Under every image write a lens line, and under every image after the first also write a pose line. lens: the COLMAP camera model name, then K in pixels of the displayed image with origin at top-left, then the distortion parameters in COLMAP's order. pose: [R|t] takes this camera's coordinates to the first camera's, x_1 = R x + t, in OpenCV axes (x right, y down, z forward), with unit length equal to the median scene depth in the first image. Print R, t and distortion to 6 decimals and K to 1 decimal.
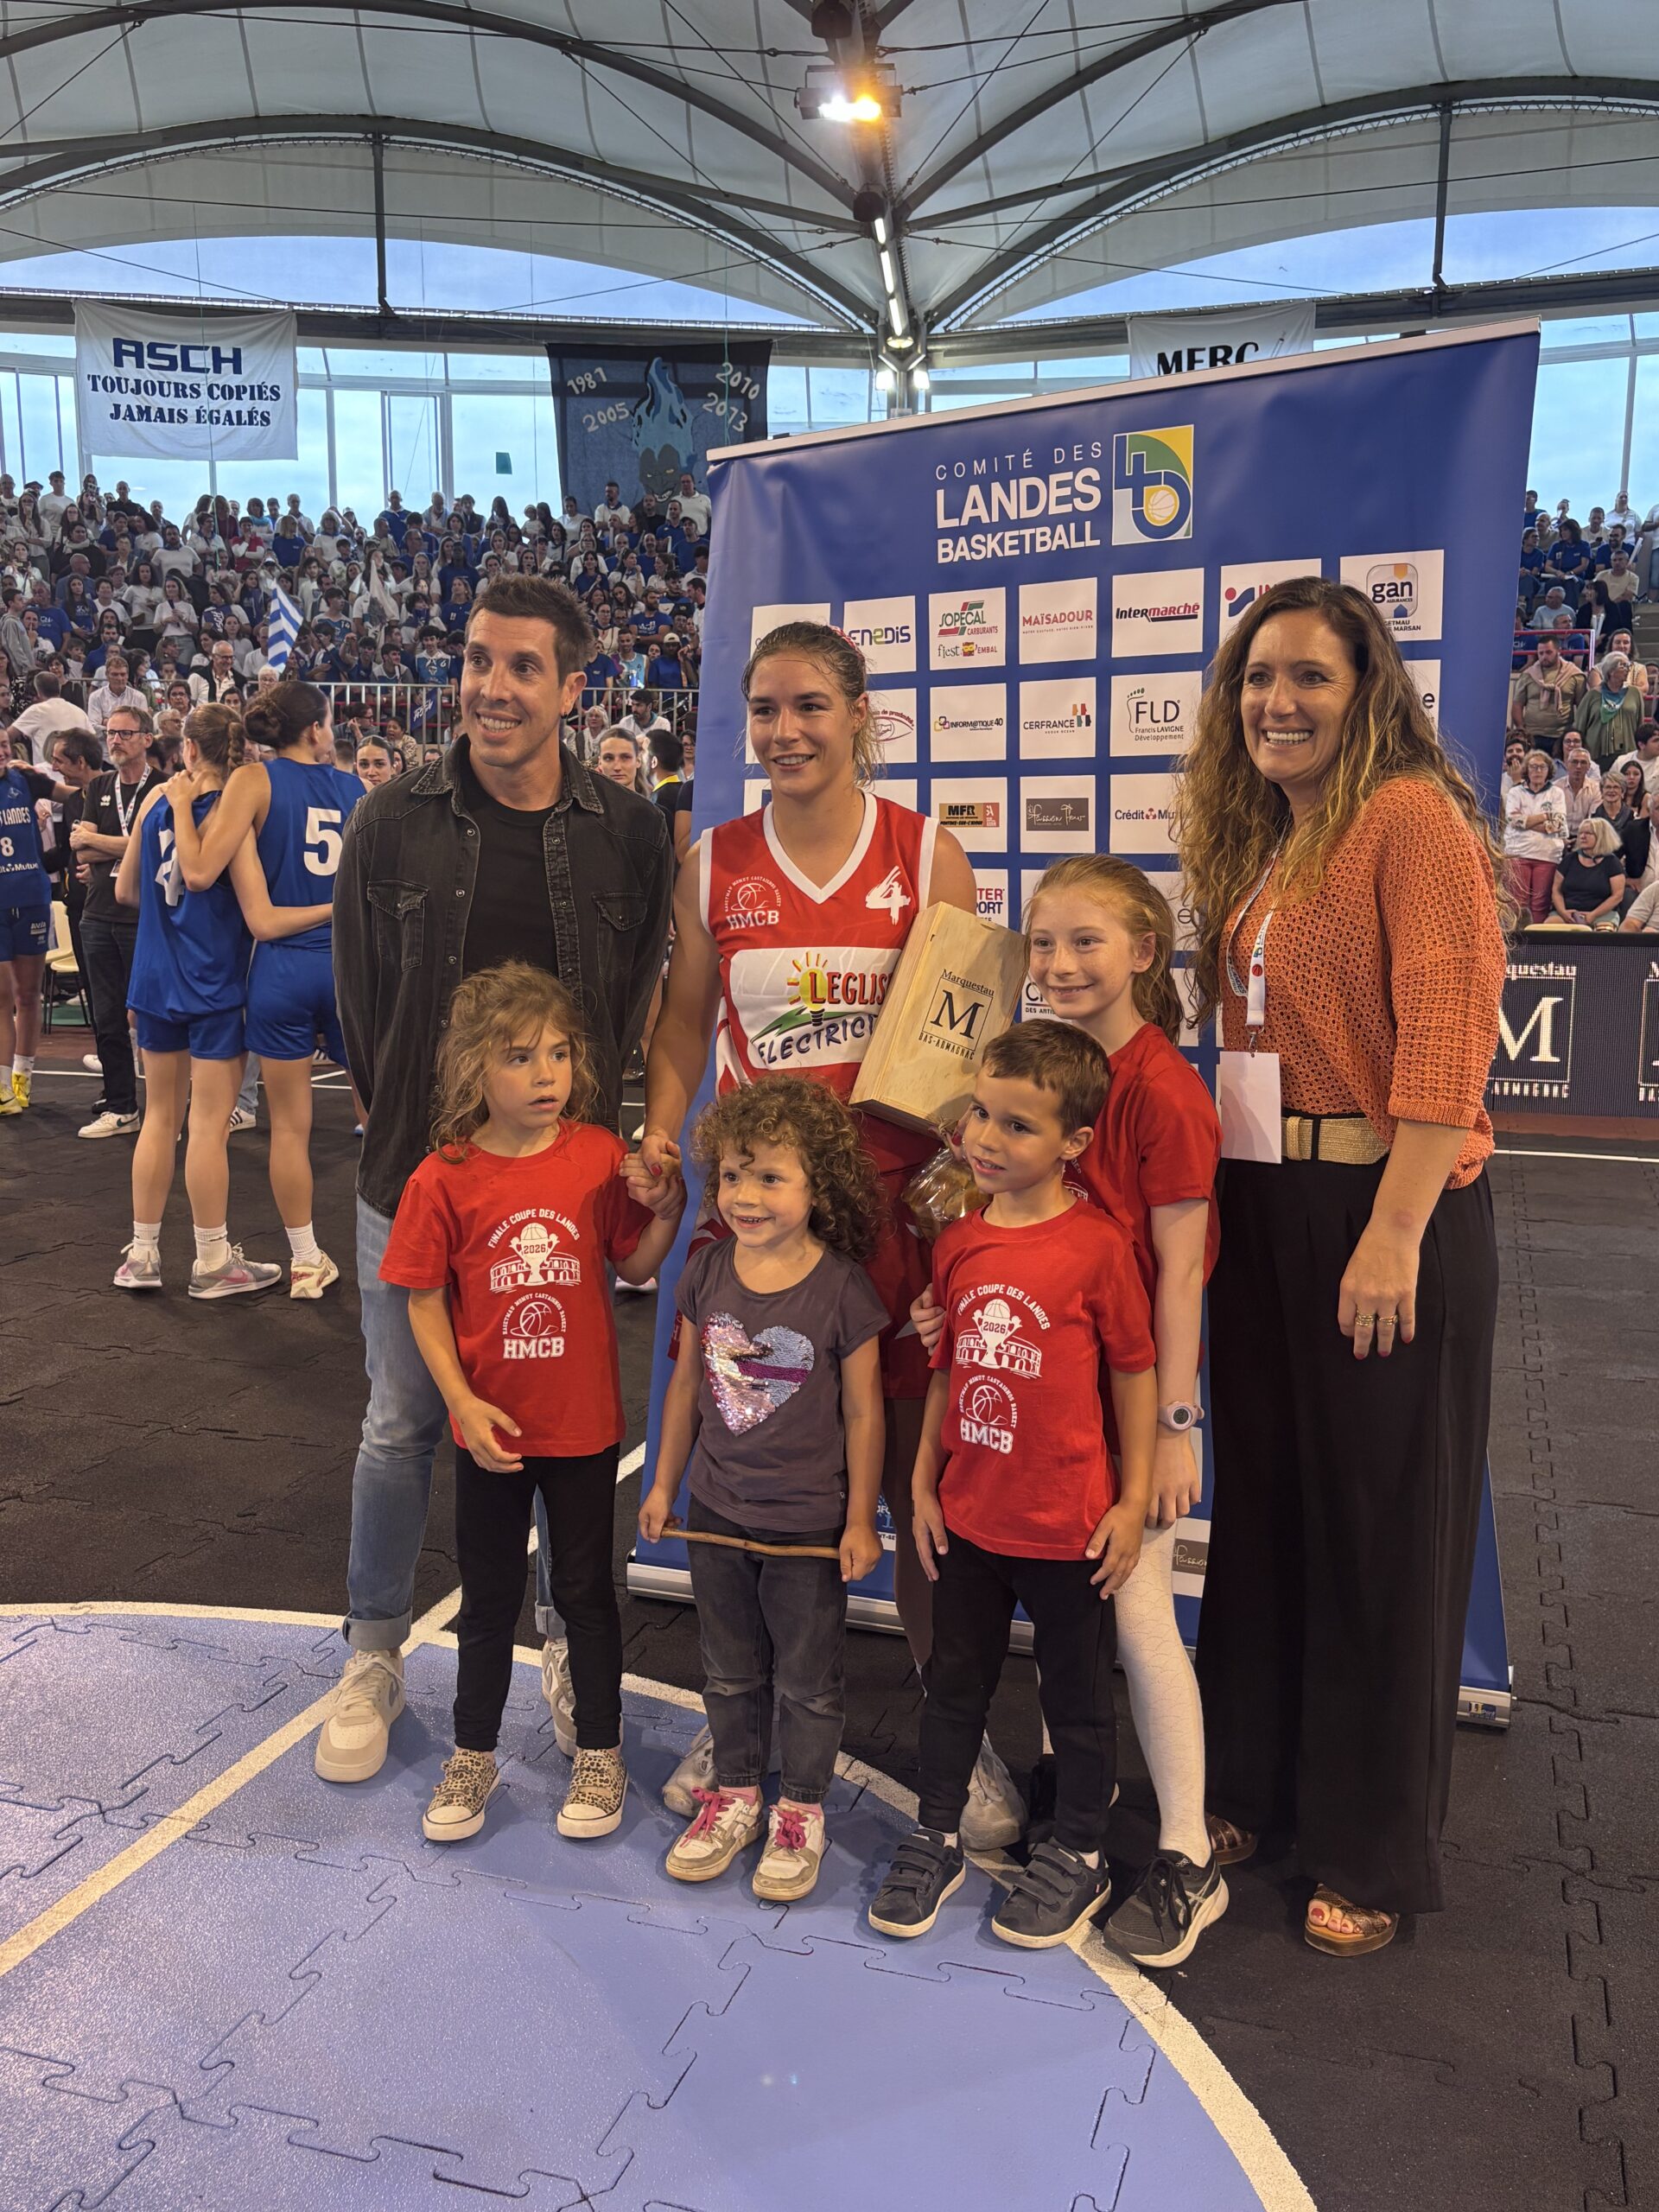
lens RADIAL K [[1978.7, 0, 859.2], [0, 1978.7, 1110.3], [0, 0, 1]] dist [-0.014052, 0.008503]
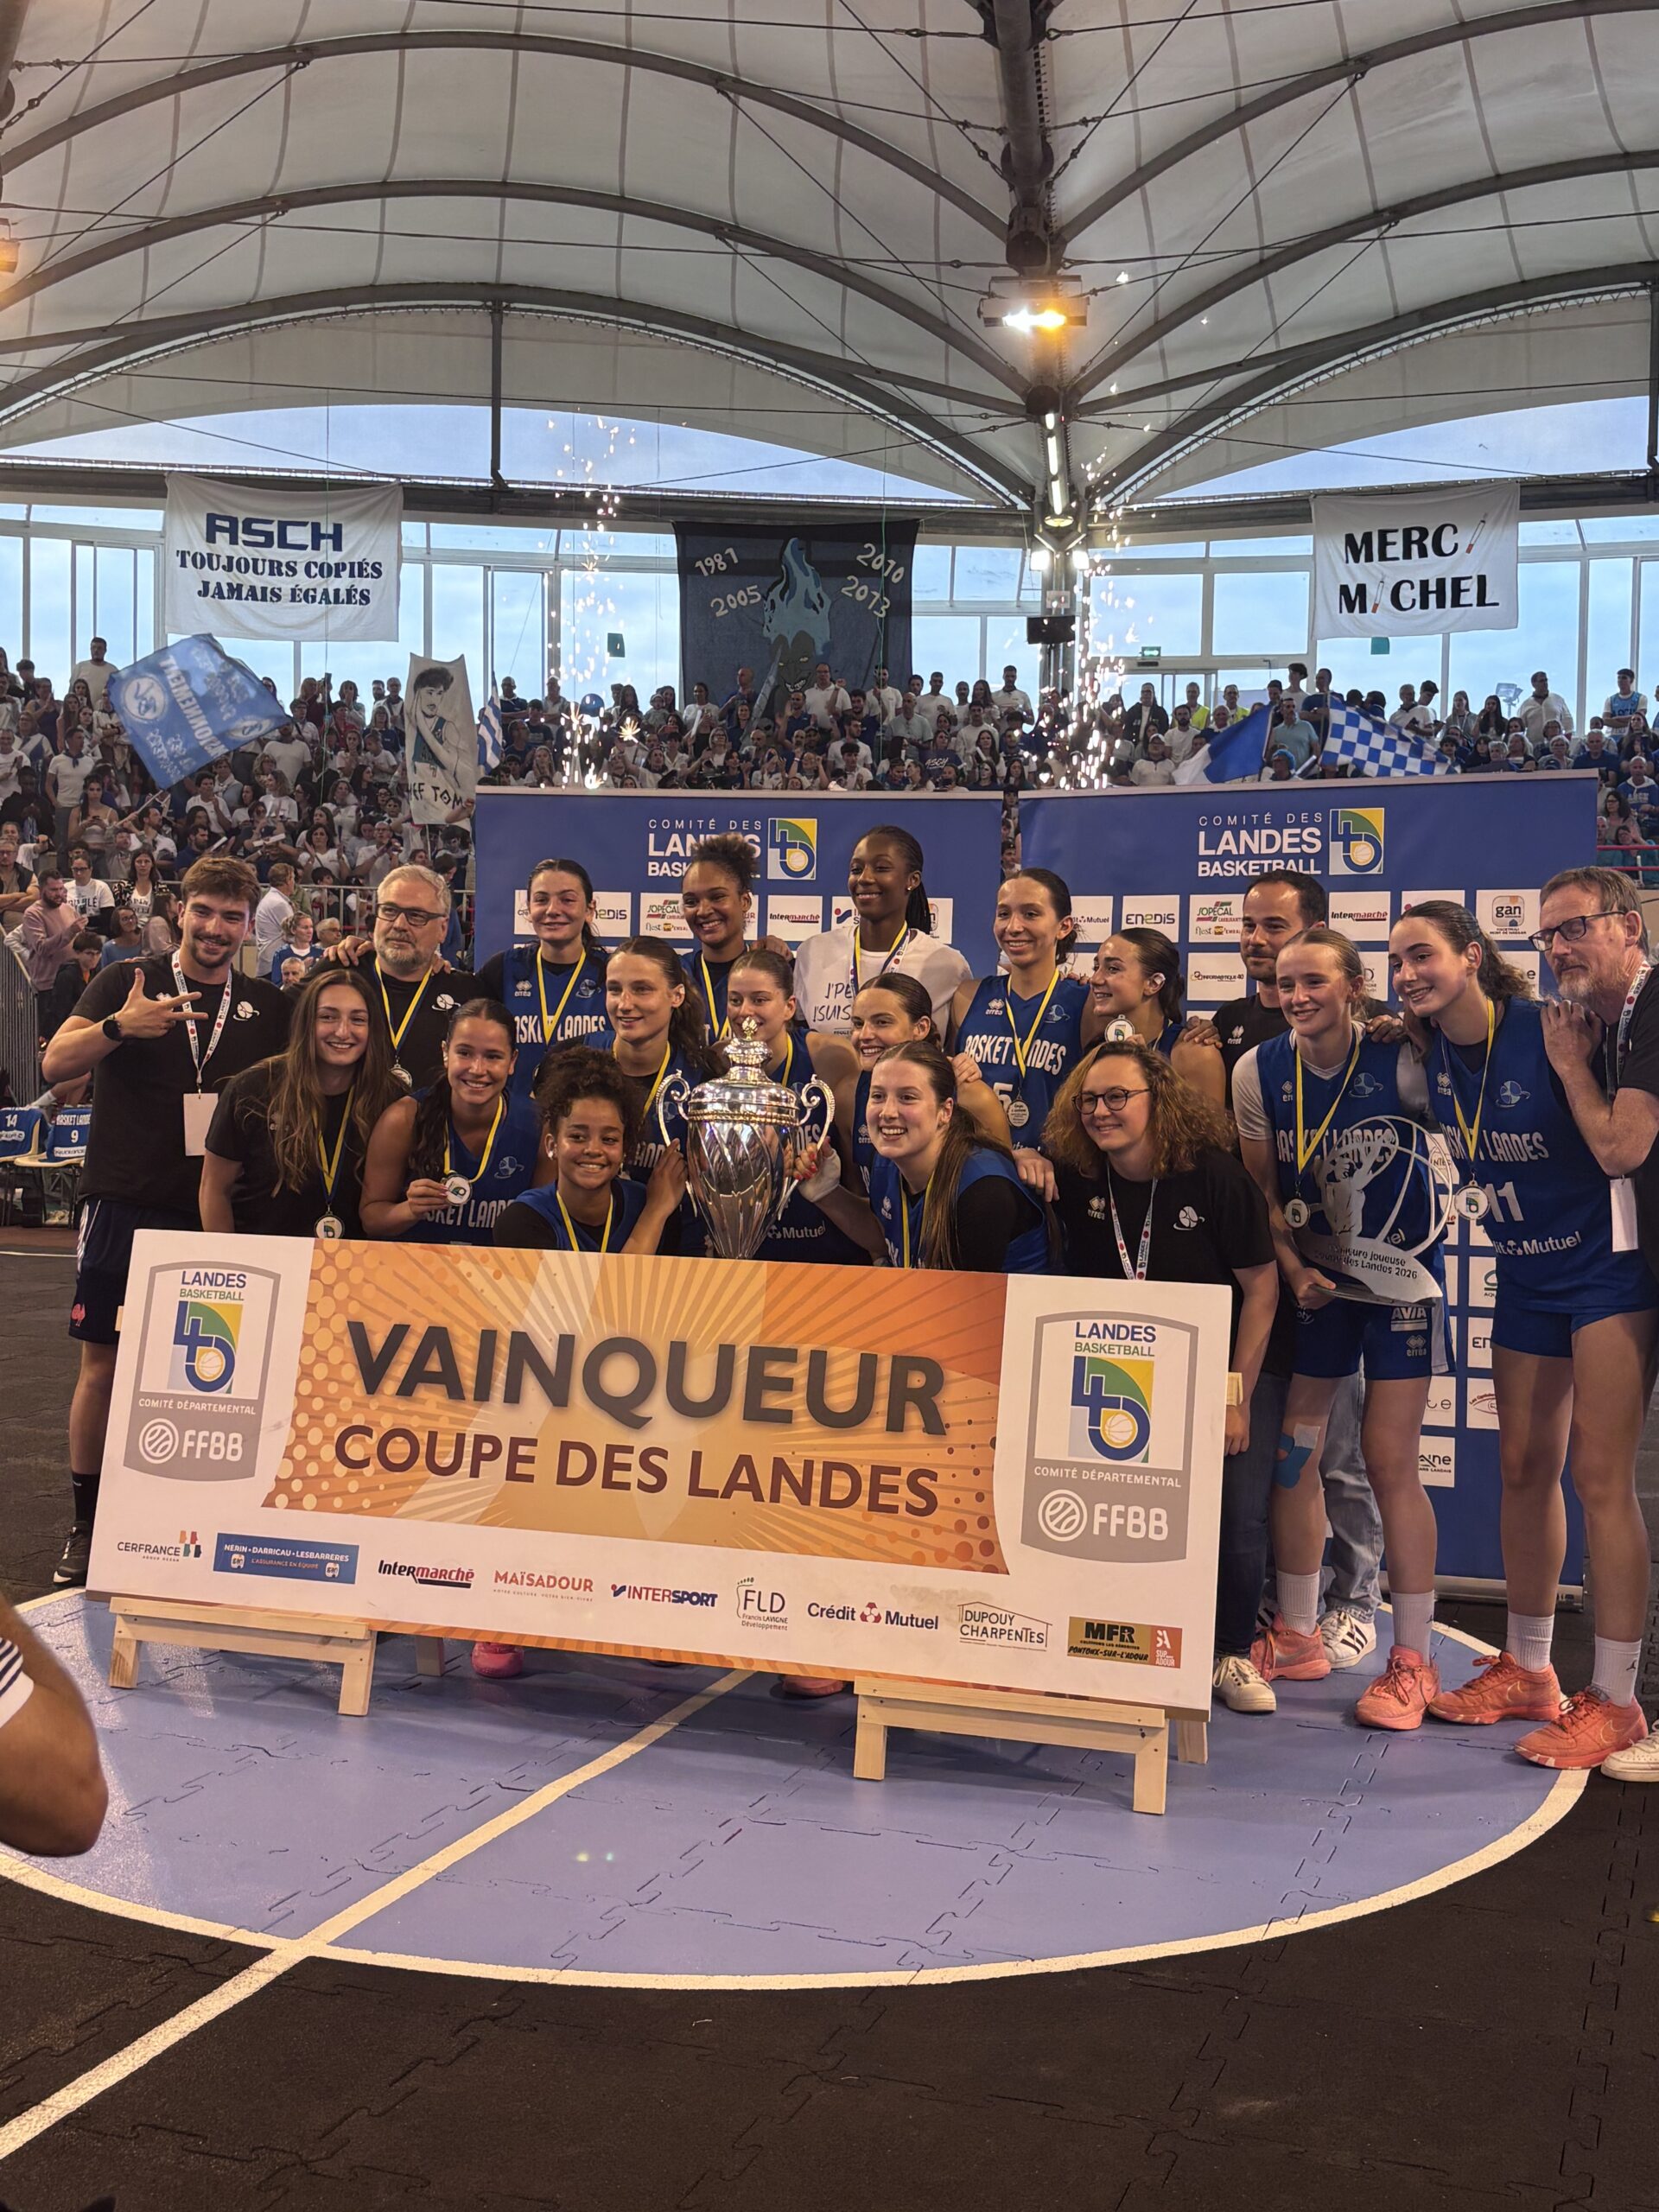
lens RADIAL K [[2500.8, 0, 829.5], [0, 2500.8, 1106.0], [0, 0, 1]] dist [0.187073, -0.866445]
pose [[0.998528, 0.013886, -0.052423, -0.020204], [-0.020019, 0.992769, -0.118357, 0.019251], [0.050400, 0.119232, 0.991586, -0.127277]]
